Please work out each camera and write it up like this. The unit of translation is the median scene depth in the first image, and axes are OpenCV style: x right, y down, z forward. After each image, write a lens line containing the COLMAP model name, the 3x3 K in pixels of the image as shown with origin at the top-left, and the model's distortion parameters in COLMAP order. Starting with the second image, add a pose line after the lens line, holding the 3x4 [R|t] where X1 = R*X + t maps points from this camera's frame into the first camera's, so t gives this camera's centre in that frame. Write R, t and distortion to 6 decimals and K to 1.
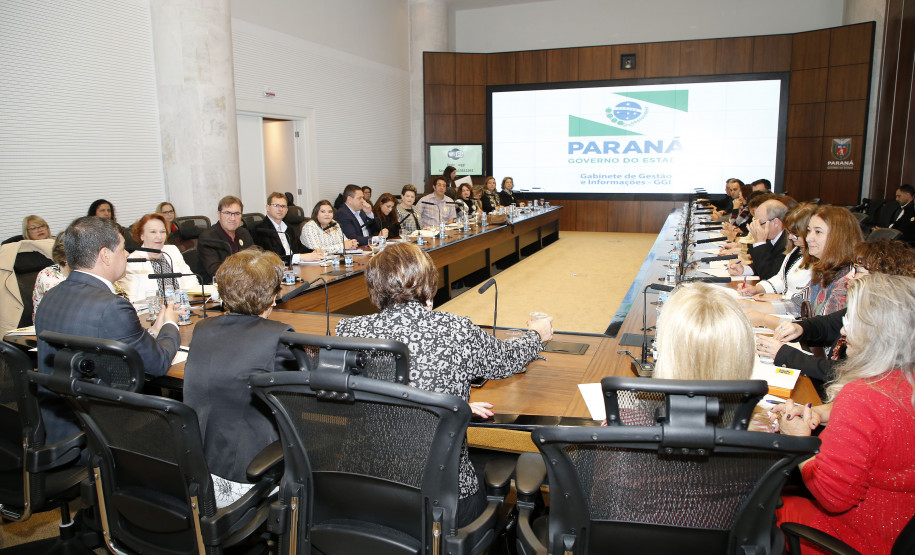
lens RADIAL K [[641.8, 0, 442.4], [0, 641.8, 274.4], [0, 0, 1]] dist [-0.035157, 0.022620]
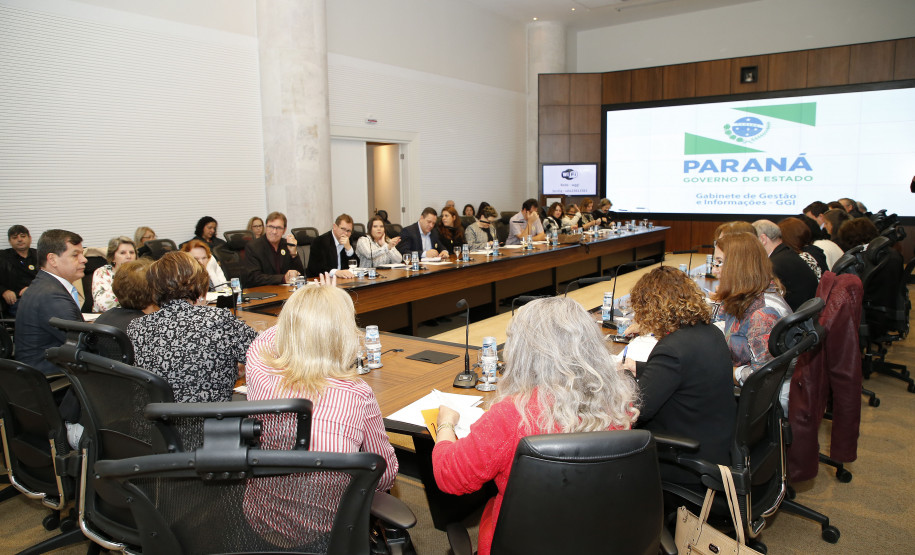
lens RADIAL K [[641.8, 0, 442.4], [0, 641.8, 274.4], [0, 0, 1]] dist [-0.035157, 0.022620]
pose [[0.964112, 0.033124, -0.263422, 0.112236], [-0.040725, 0.998895, -0.023445, 0.001183], [0.262354, 0.033332, 0.964396, -0.013813]]
